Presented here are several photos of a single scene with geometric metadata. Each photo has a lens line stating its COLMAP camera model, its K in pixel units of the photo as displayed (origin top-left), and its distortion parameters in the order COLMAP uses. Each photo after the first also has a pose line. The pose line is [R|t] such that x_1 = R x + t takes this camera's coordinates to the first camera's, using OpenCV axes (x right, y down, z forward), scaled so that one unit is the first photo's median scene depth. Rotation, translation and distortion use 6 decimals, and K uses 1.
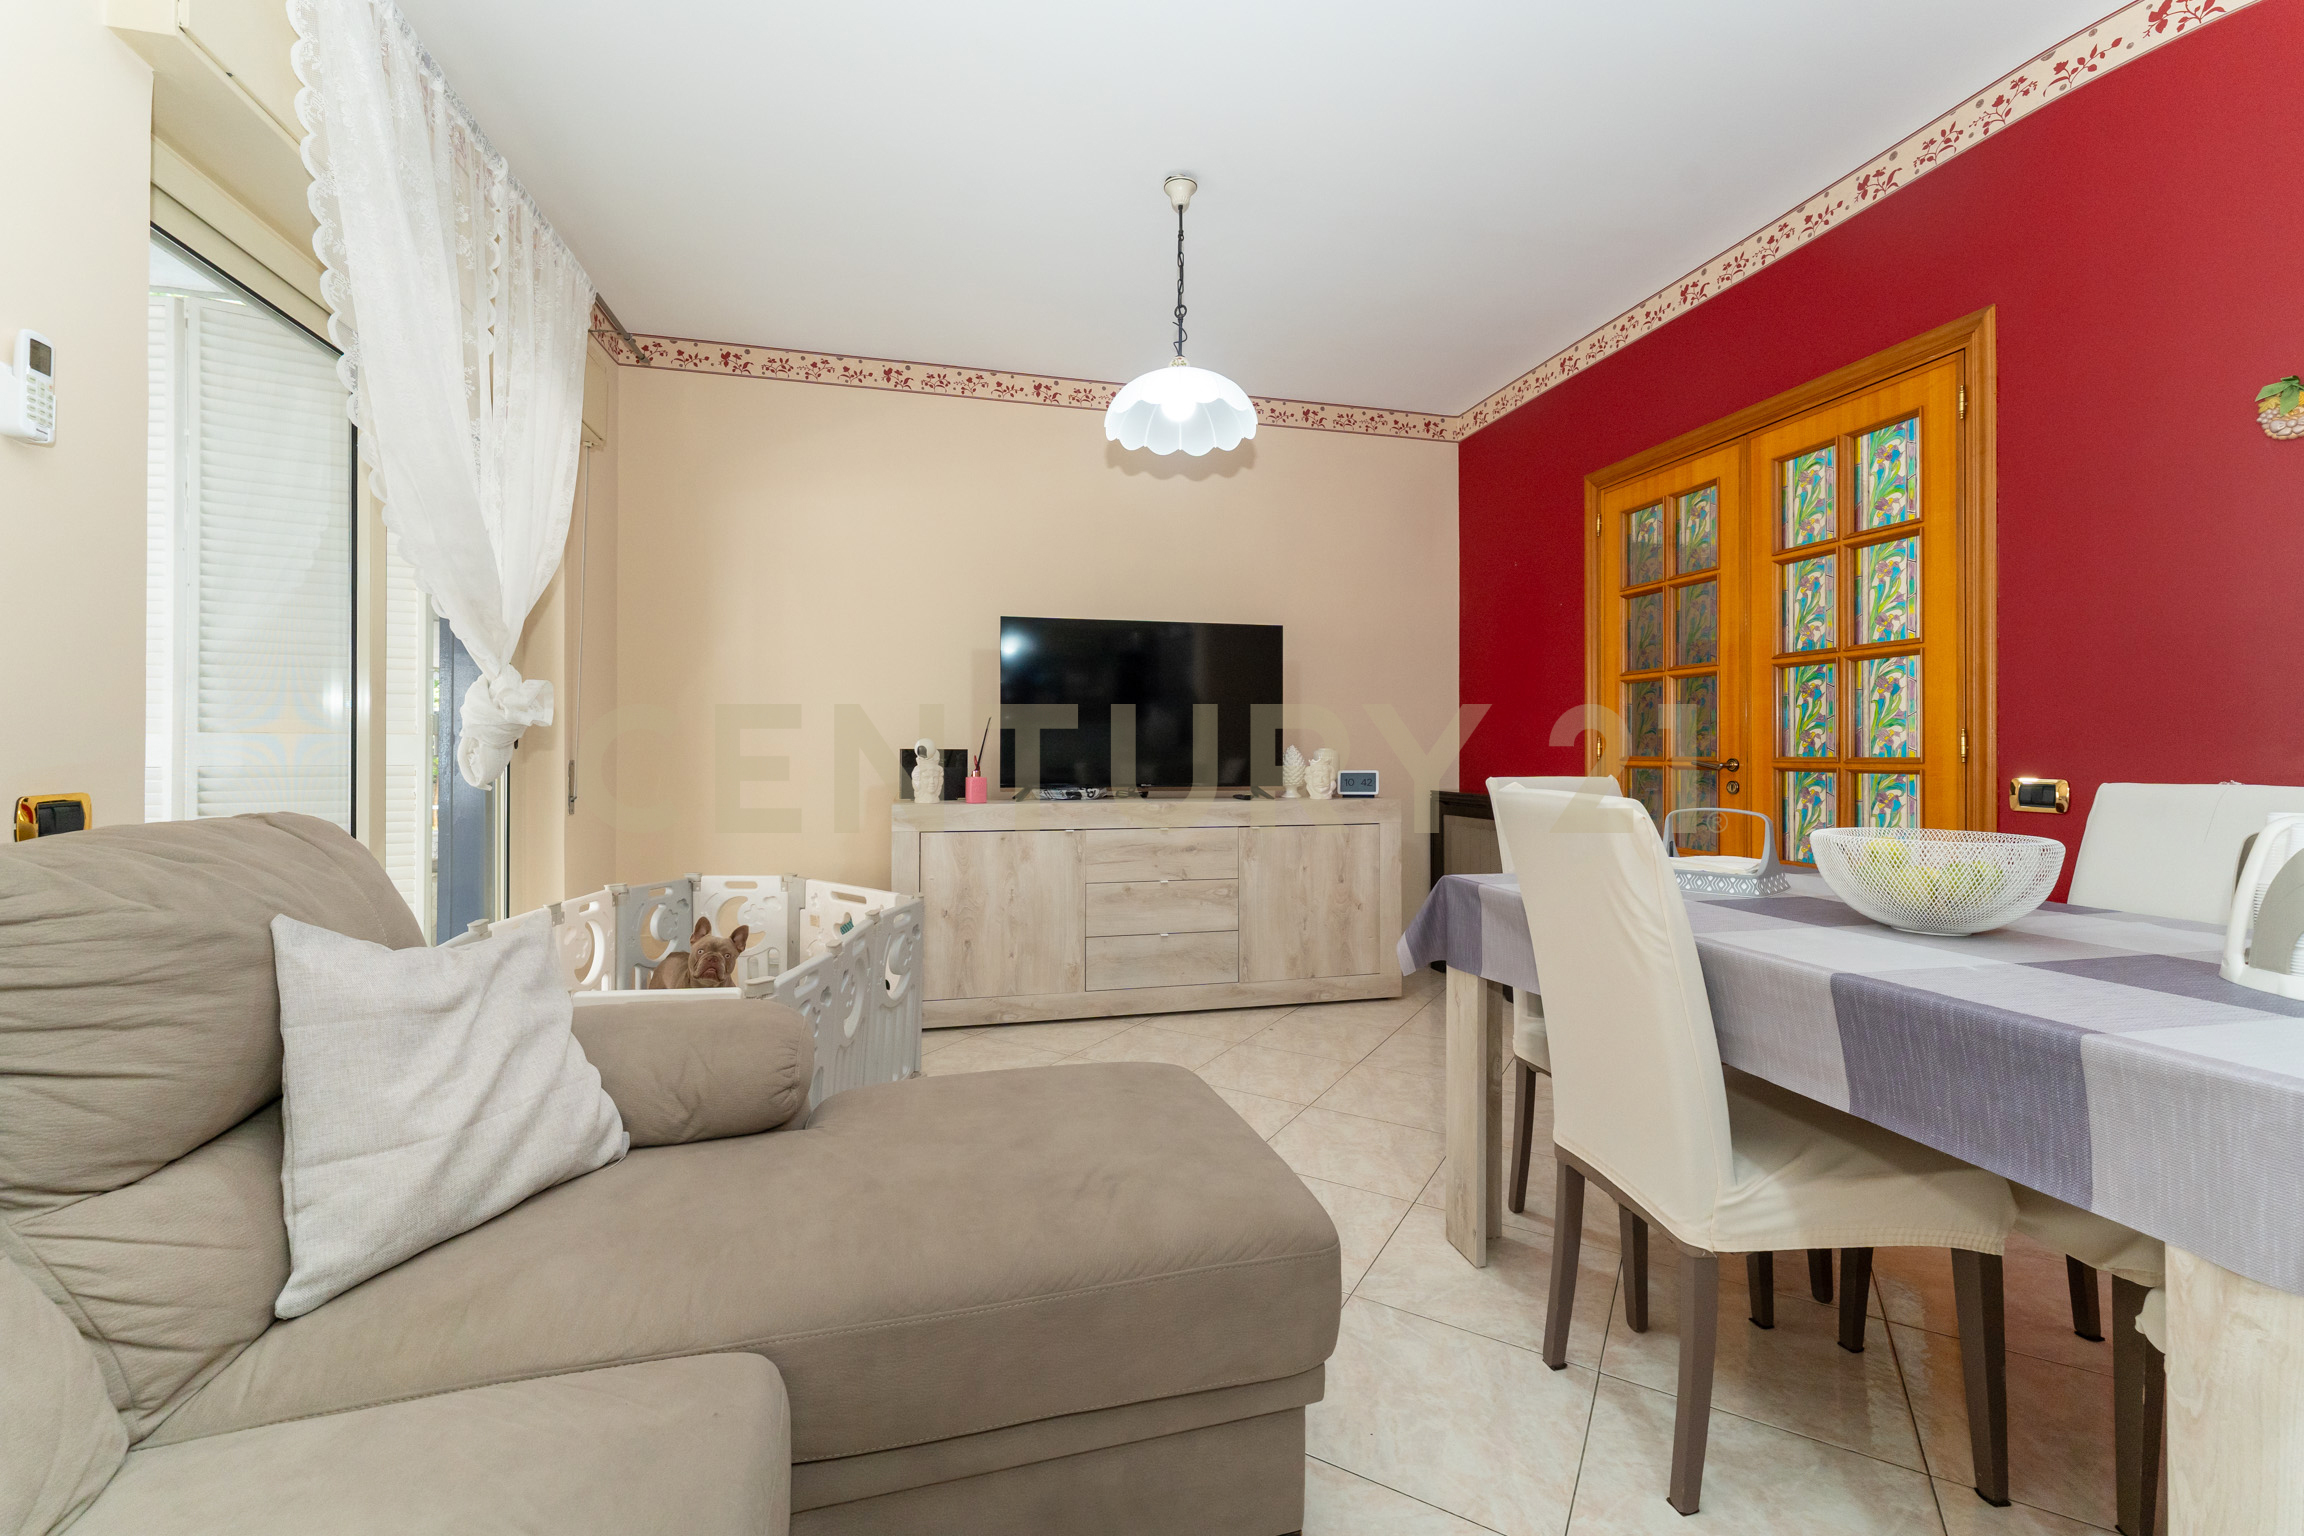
lens RADIAL K [[917.4, 0, 1153.6], [0, 917.4, 747.3], [0, 0, 1]] dist [0.000314, -0.000492]
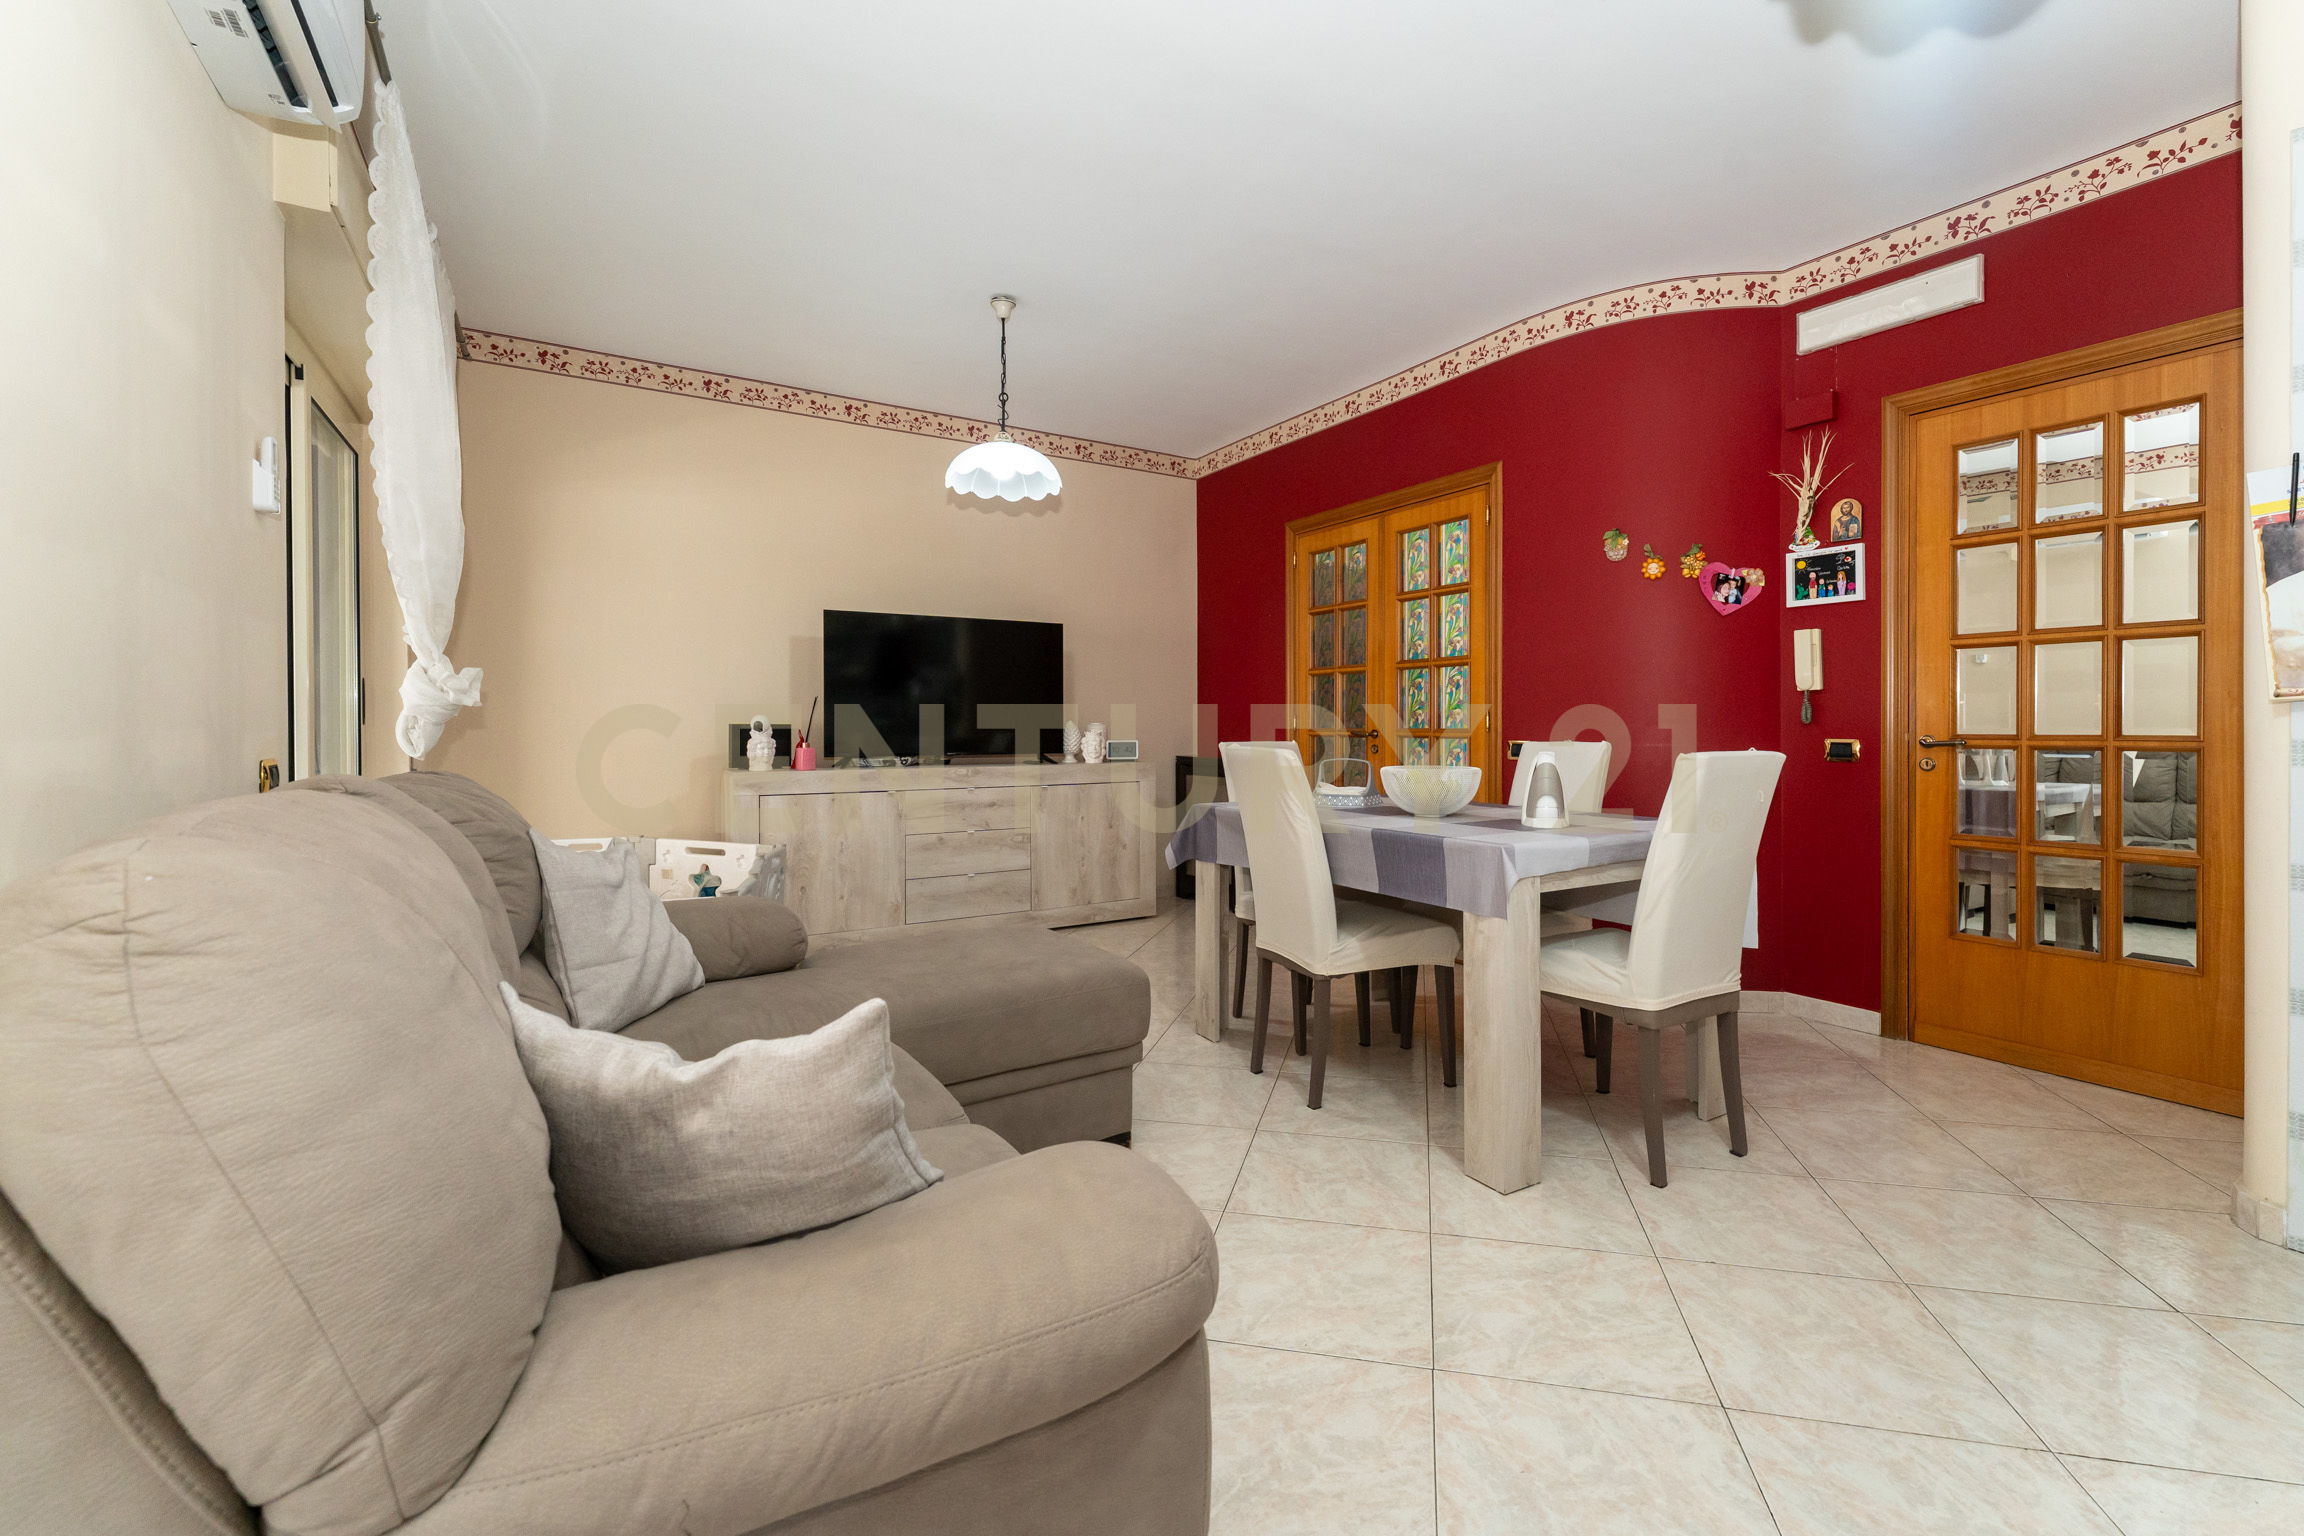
lens RADIAL K [[968.8, 0, 1155.2], [0, 968.8, 729.8], [0, 0, 1]] dist [-0.000229, -0.000006]
pose [[0.959408, -0.003993, 0.281992, -0.153080], [0.001146, 0.999947, 0.010261, -0.004016], [-0.282018, -0.009521, 0.959362, -0.408175]]
